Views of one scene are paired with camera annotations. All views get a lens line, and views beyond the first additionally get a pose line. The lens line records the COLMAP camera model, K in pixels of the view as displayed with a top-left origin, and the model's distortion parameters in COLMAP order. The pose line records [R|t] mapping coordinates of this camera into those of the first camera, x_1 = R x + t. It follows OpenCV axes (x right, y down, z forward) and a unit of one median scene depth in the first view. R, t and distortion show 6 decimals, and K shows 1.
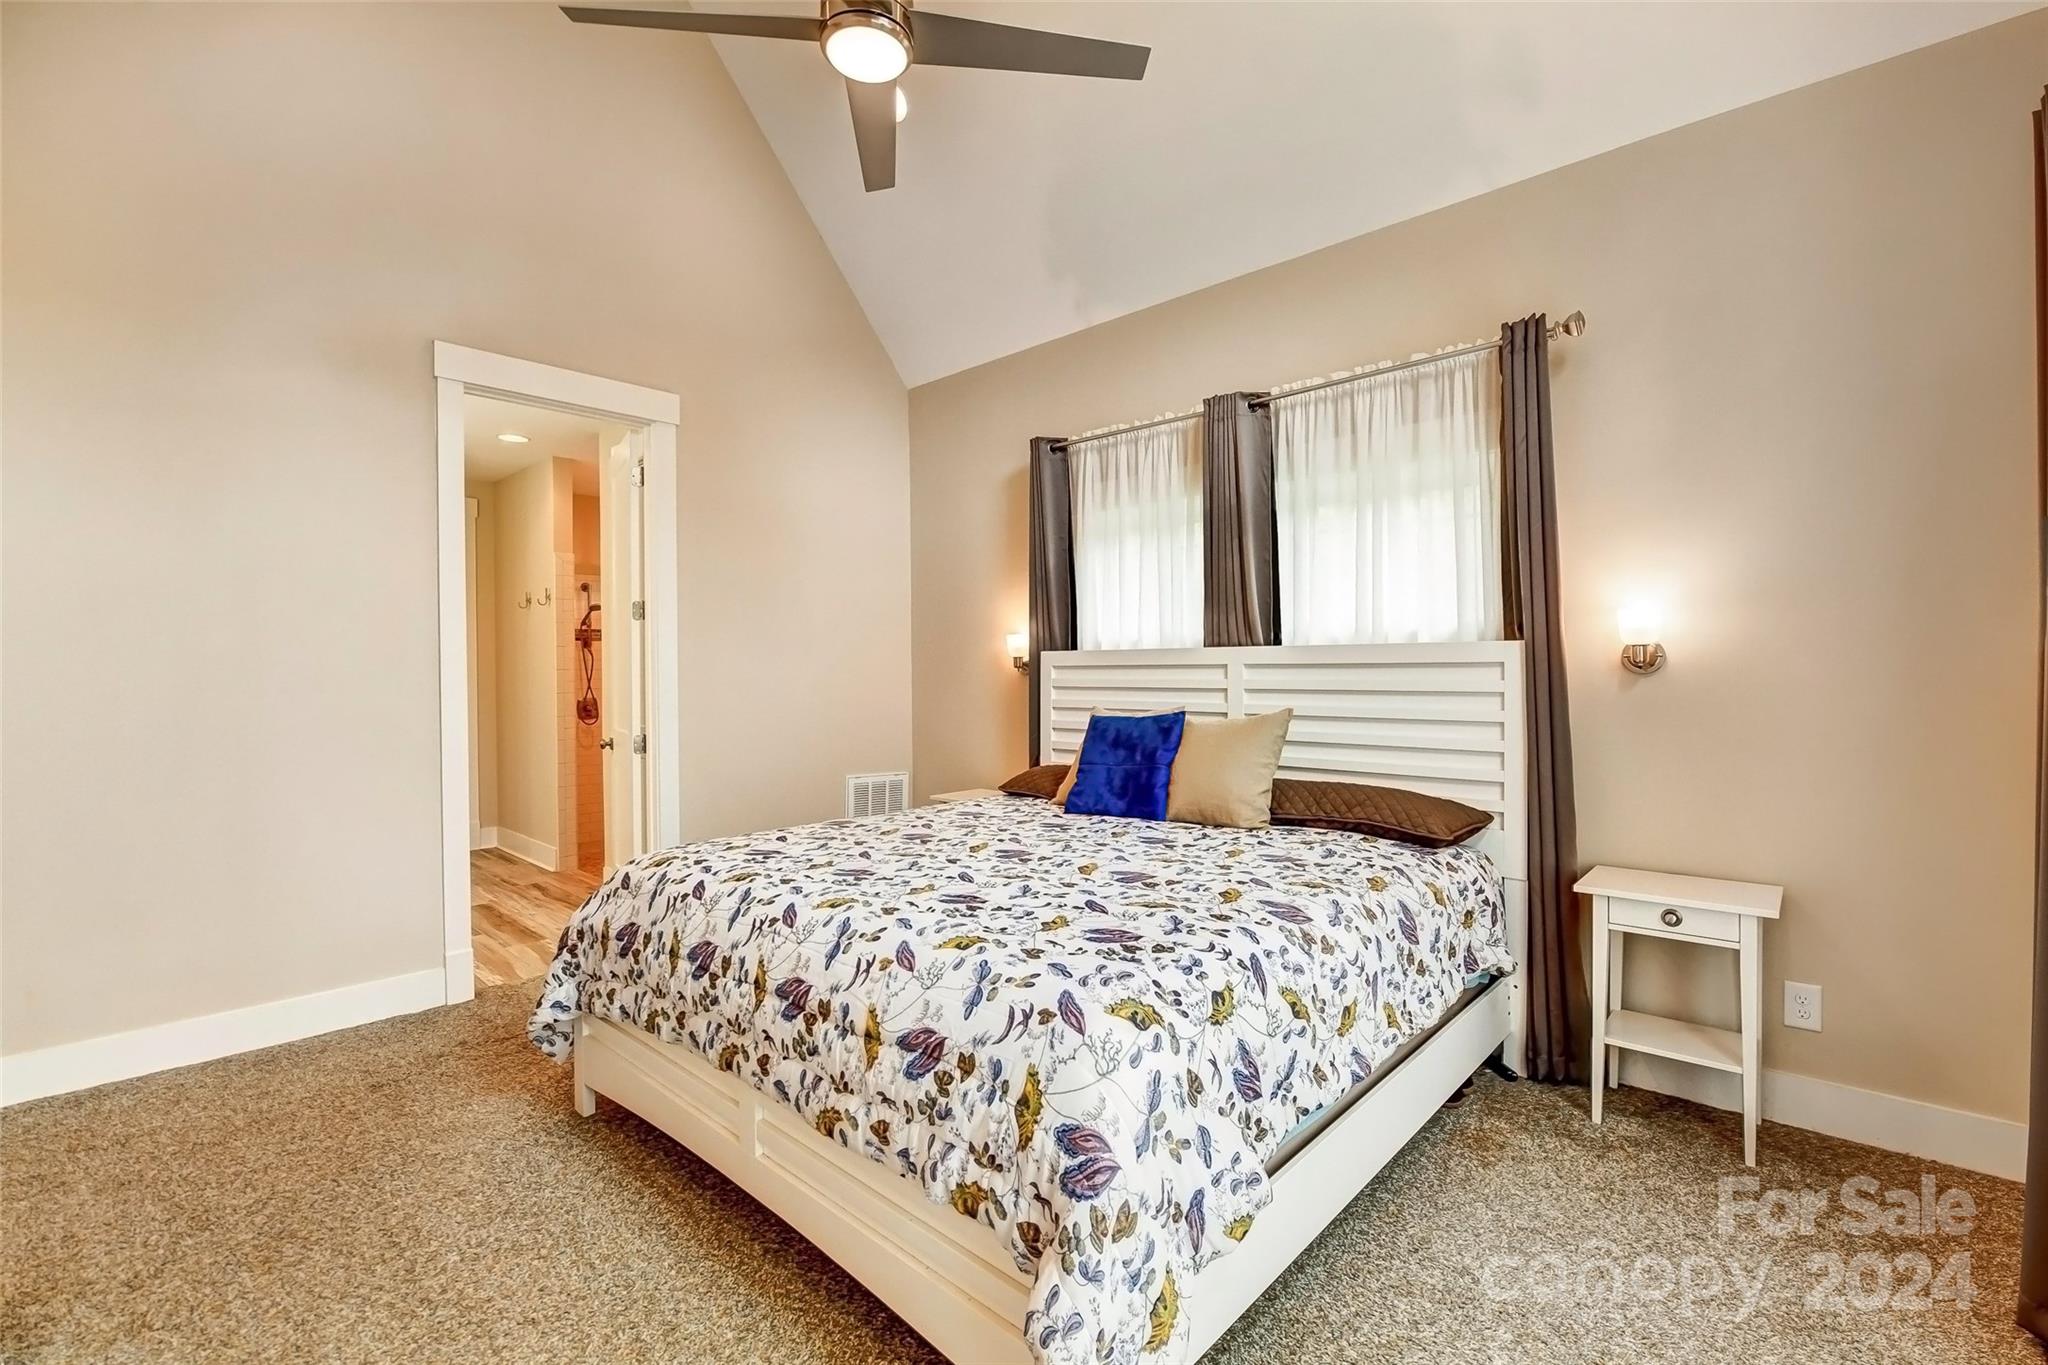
lens RADIAL K [[889.8, 0, 1024.5], [0, 889.8, 677.1], [0, 0, 1]] dist [-0.001363, -0.011004]
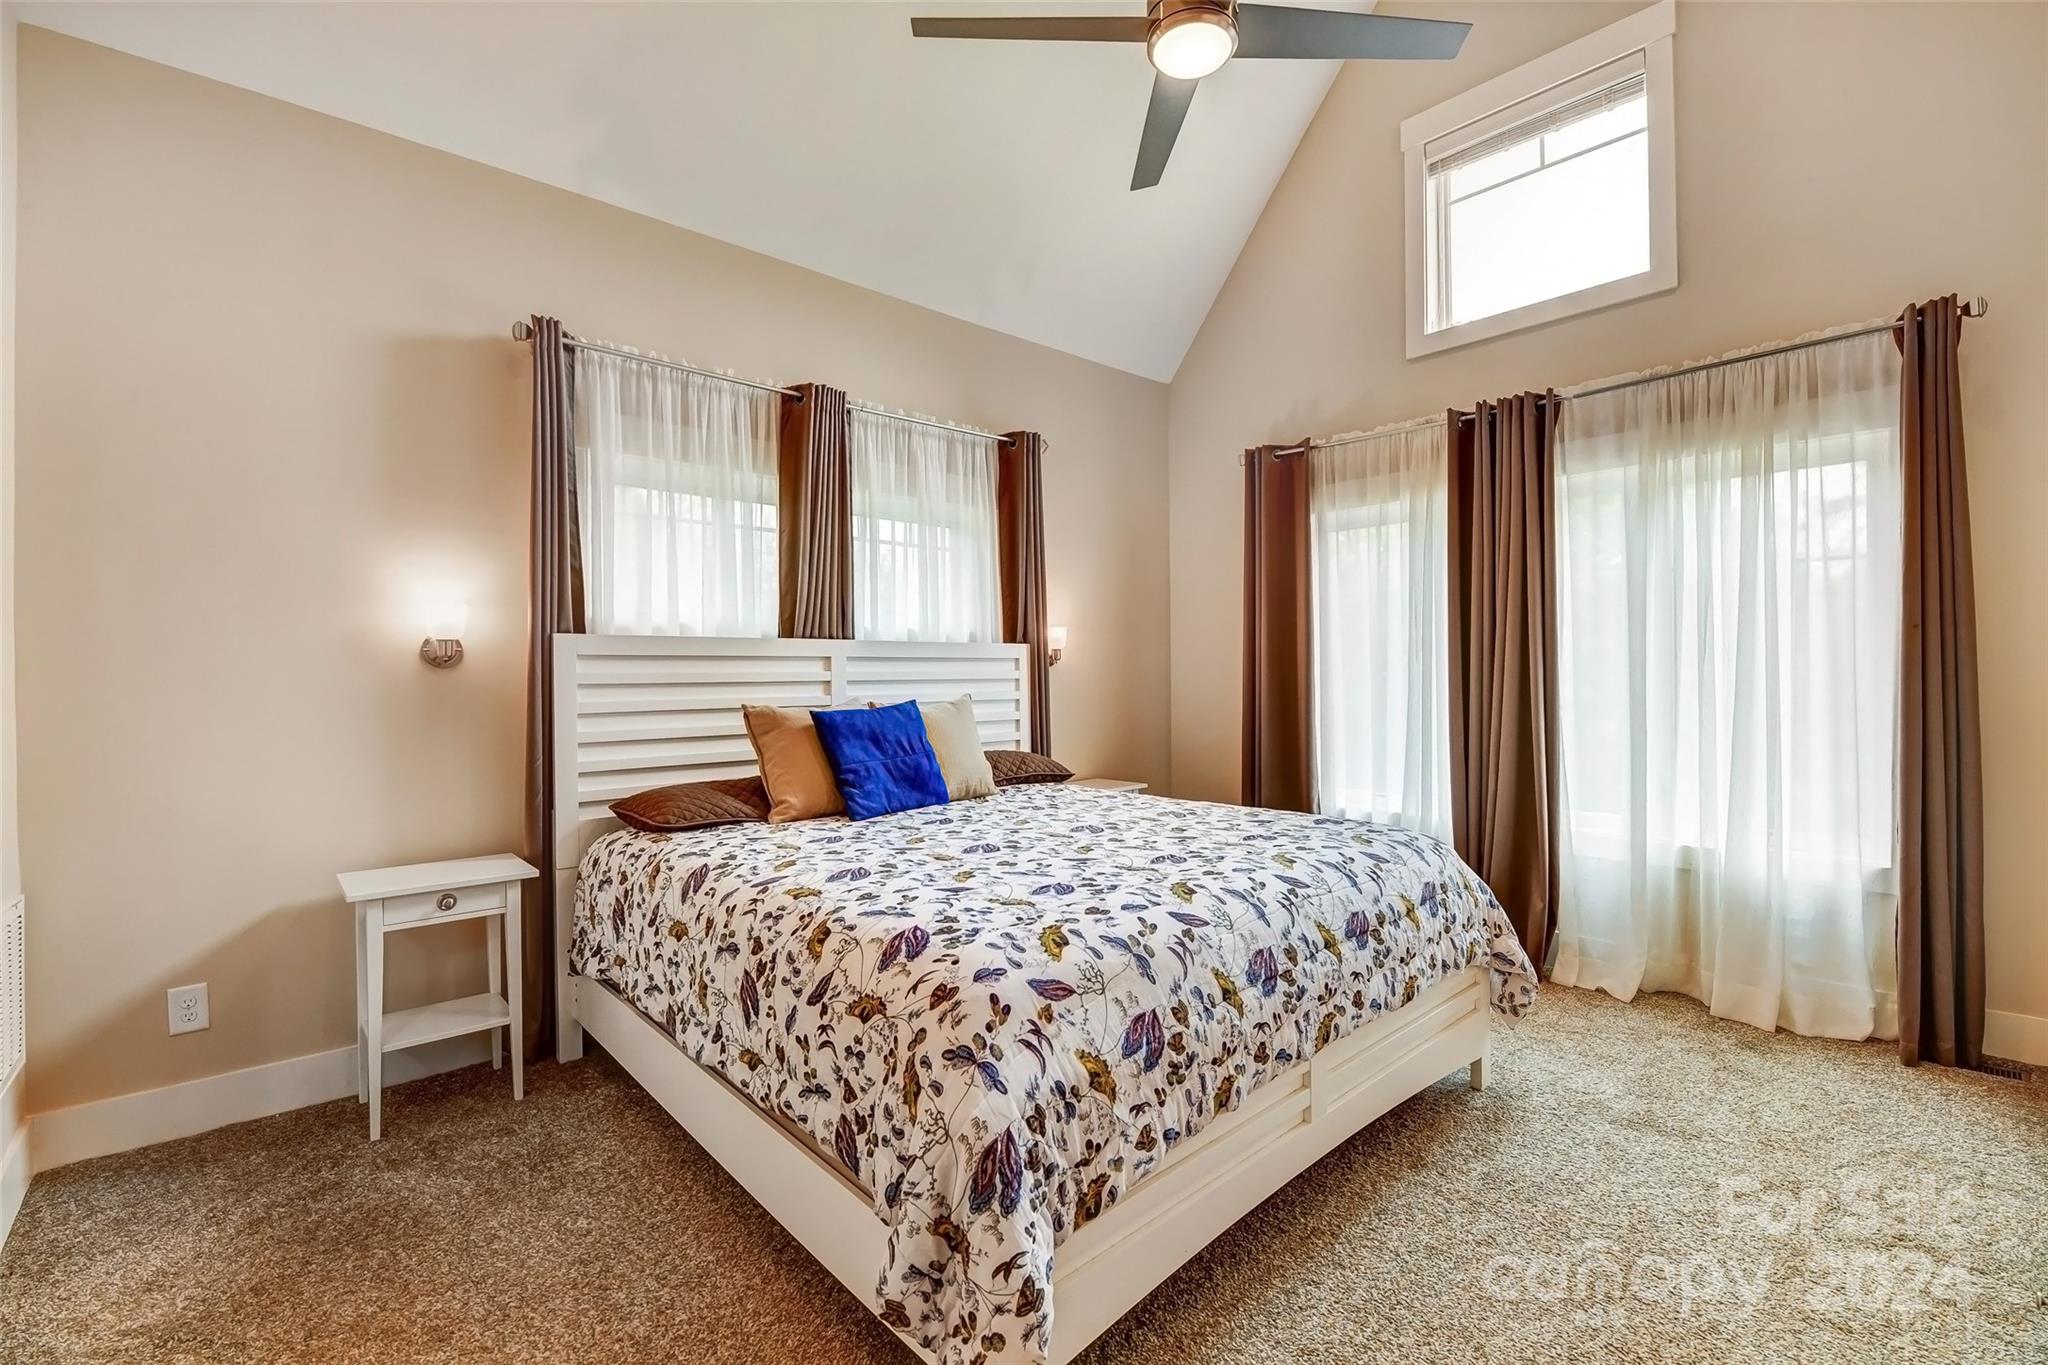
lens RADIAL K [[889.8, 0, 1024.5], [0, 889.8, 677.1], [0, 0, 1]] dist [-0.001363, -0.011004]
pose [[0.084879, -0.002096, 0.996389, -0.928085], [0.015076, 0.999886, 0.000819, 0.014130], [-0.996277, 0.014952, 0.084901, 0.848518]]
